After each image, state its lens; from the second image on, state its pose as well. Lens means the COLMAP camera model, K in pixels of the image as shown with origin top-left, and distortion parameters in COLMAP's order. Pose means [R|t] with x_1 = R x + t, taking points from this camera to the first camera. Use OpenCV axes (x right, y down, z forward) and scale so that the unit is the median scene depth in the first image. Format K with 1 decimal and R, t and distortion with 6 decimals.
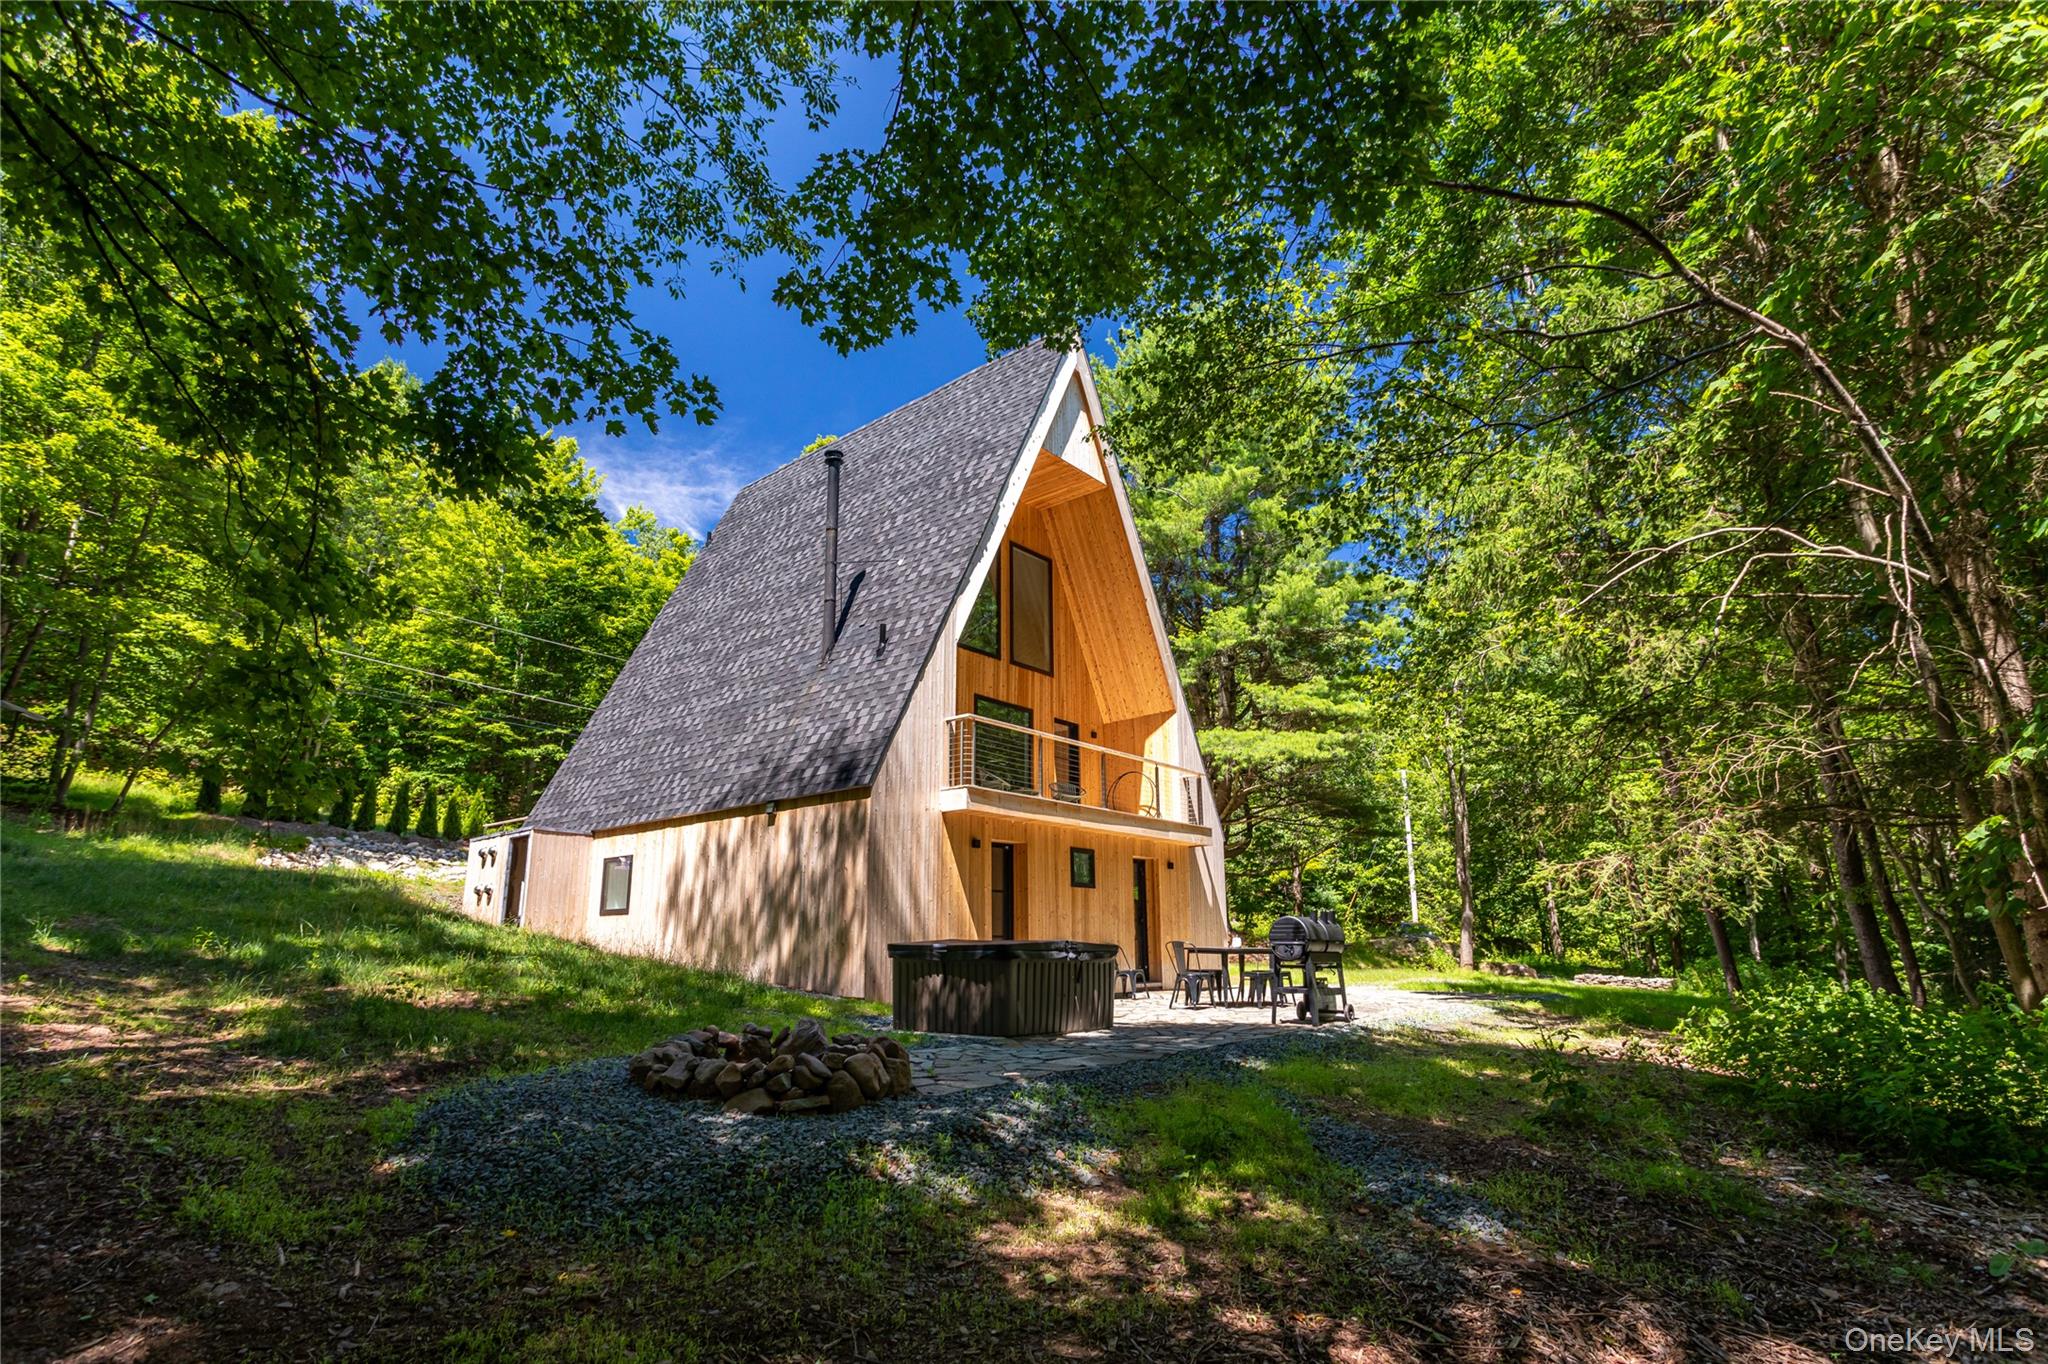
lens RADIAL K [[1087.1, 0, 1028.0], [0, 1087.1, 693.3], [0, 0, 1]] dist [-0.021260, 0.002013]
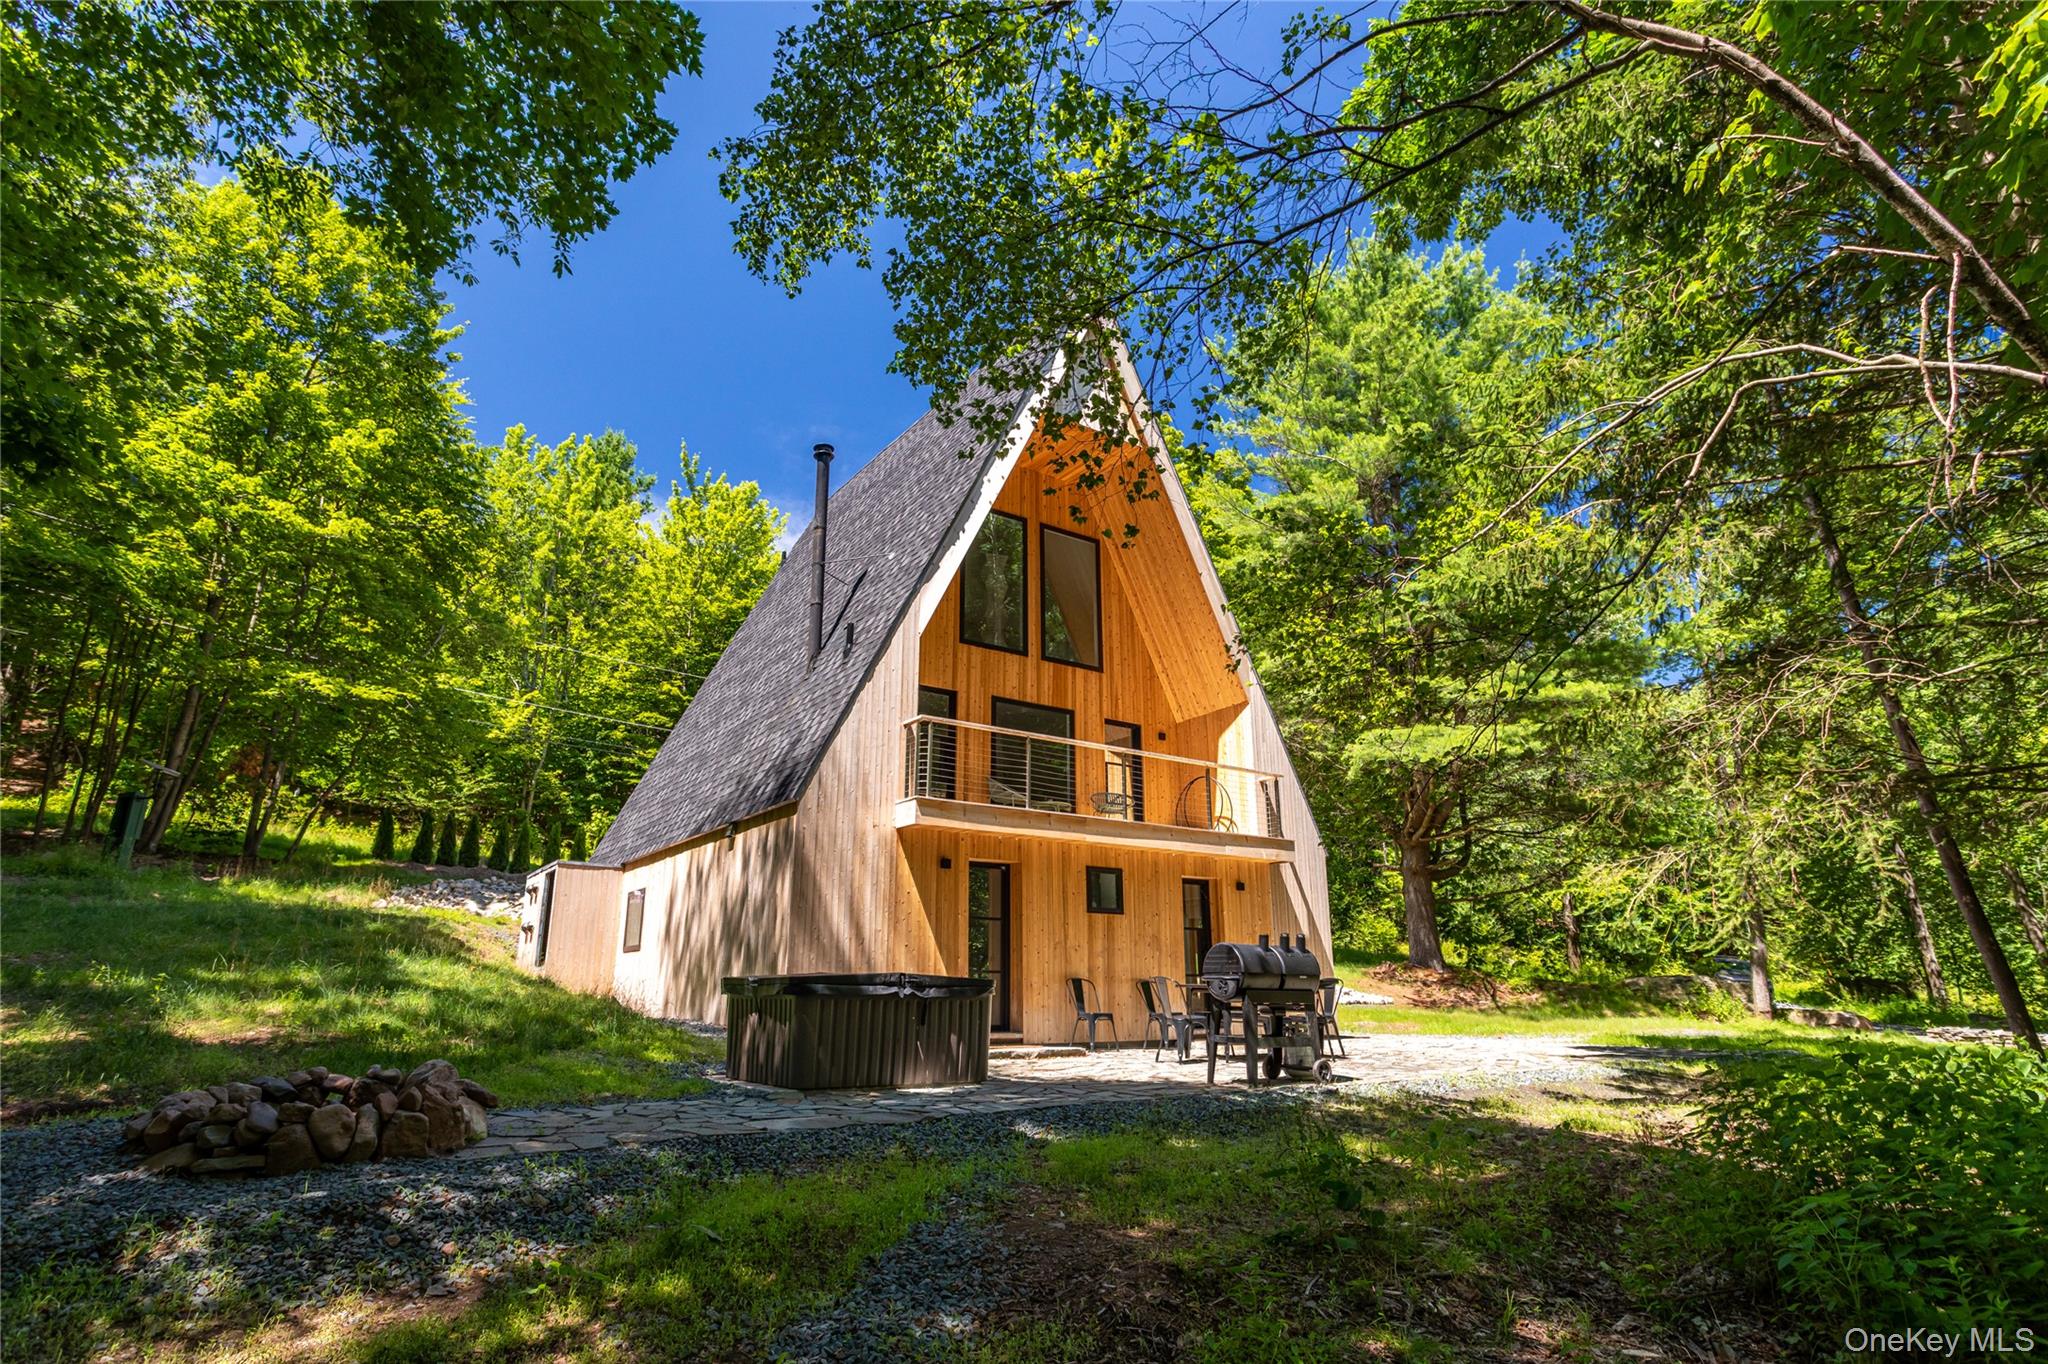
lens RADIAL K [[1135.1, 0, 1028.6], [0, 1135.1, 661.2], [0, 0, 1]] dist [-0.014108, -0.000332]
pose [[0.960039, -0.074881, -0.269663, 0.249824], [0.060077, 0.996219, -0.062752, 0.034804], [0.273343, 0.044044, 0.960908, 0.126341]]
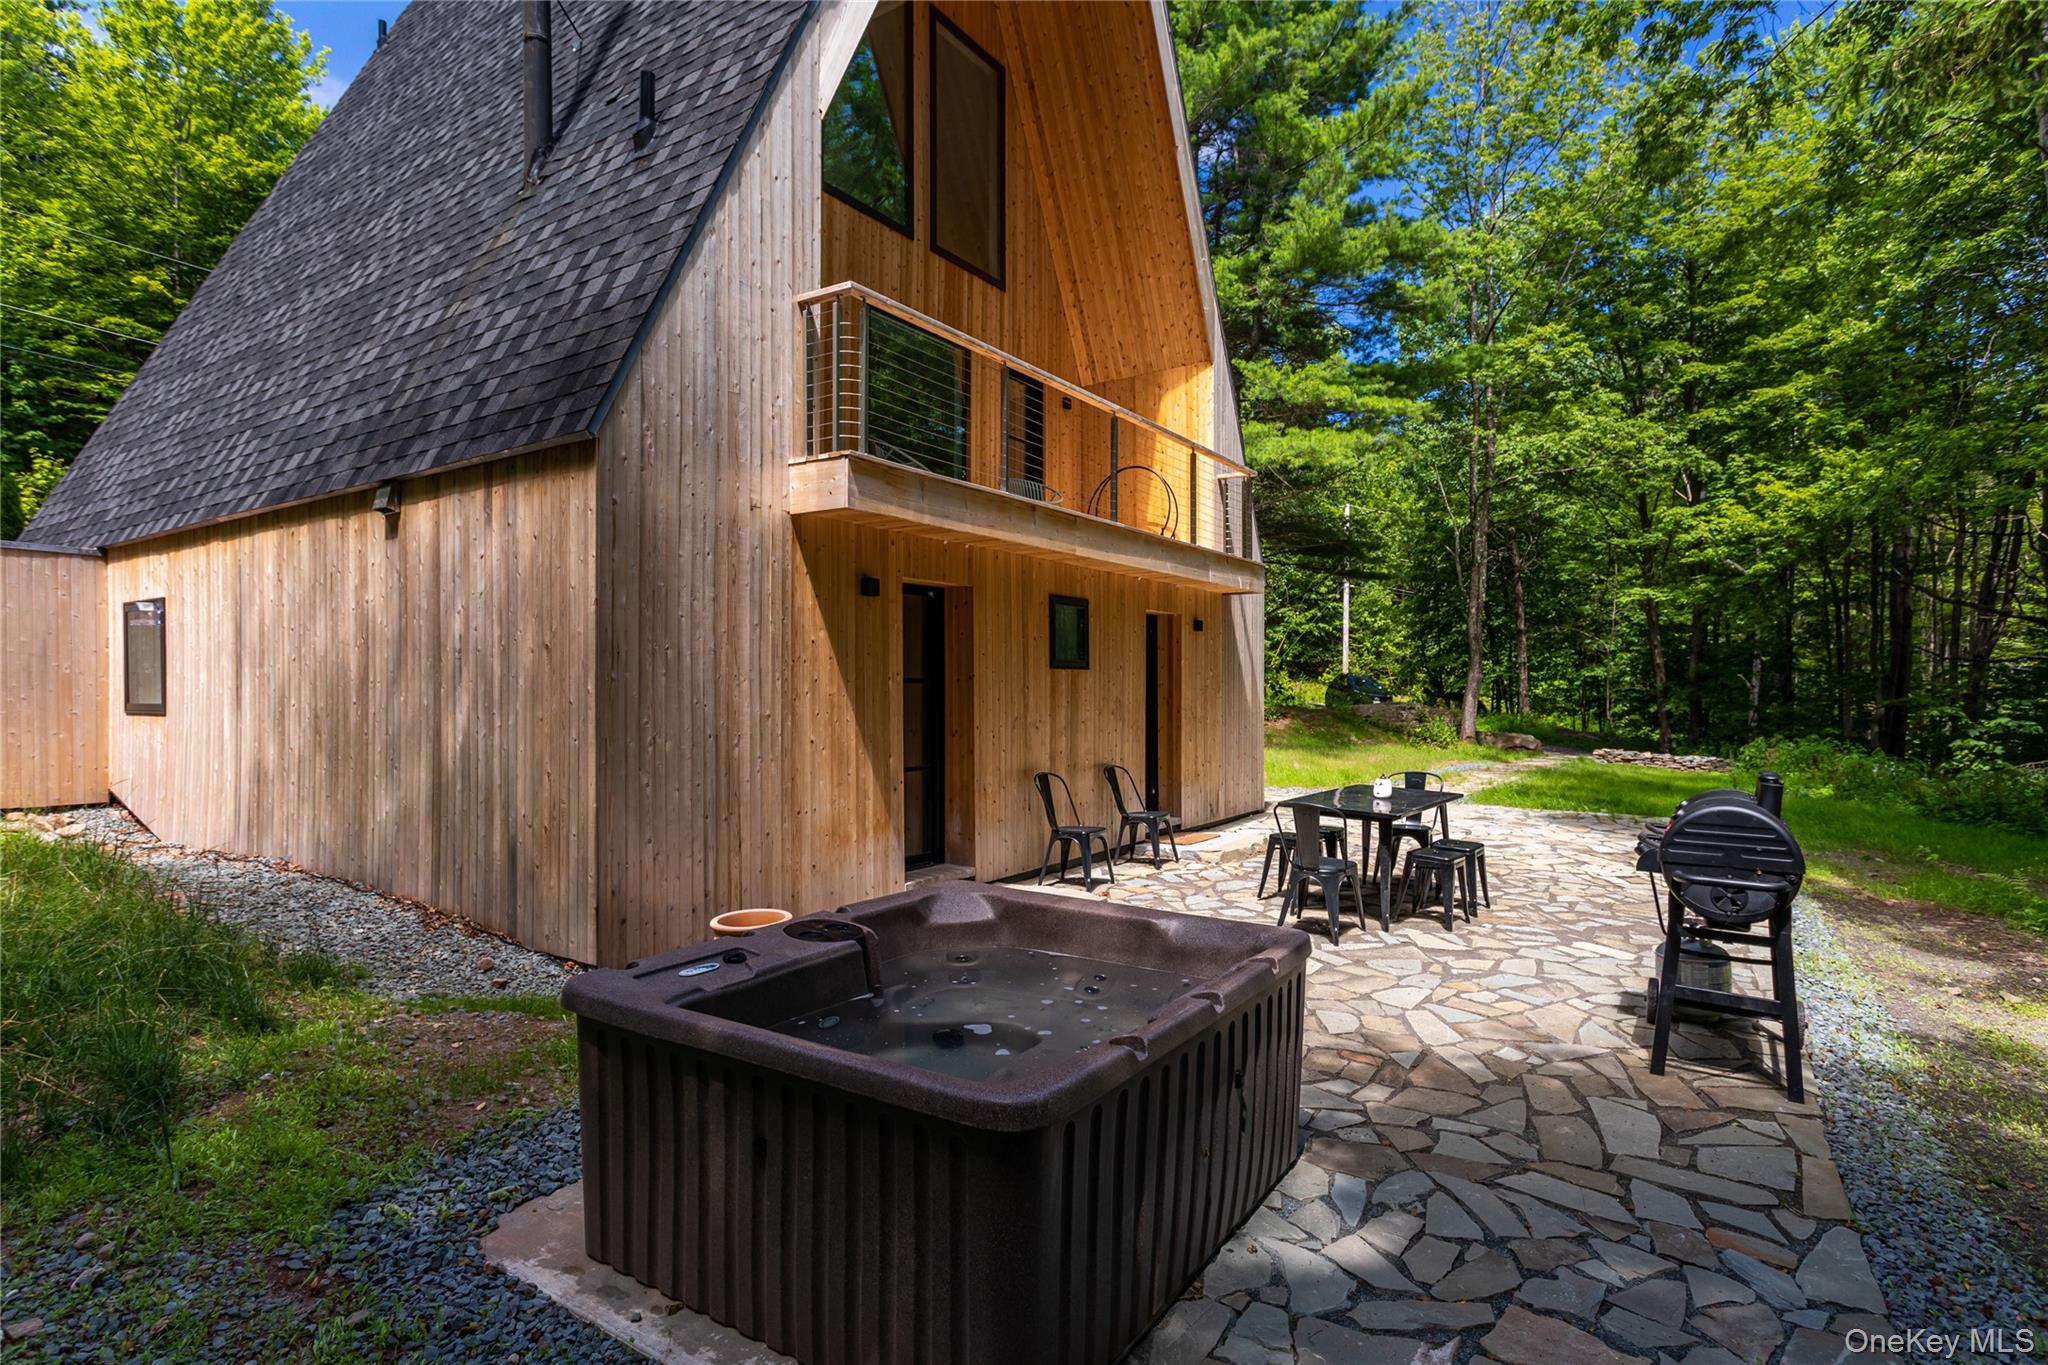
lens RADIAL K [[1018.5, 0, 1024.5], [0, 1018.5, 696.9], [0, 0, 1]] dist [0.000817, -0.001082]
pose [[0.993818, 0.004111, 0.110946, -0.027806], [-0.031942, 0.967650, 0.250268, 0.066170], [-0.106328, -0.252264, 0.961799, 0.513013]]
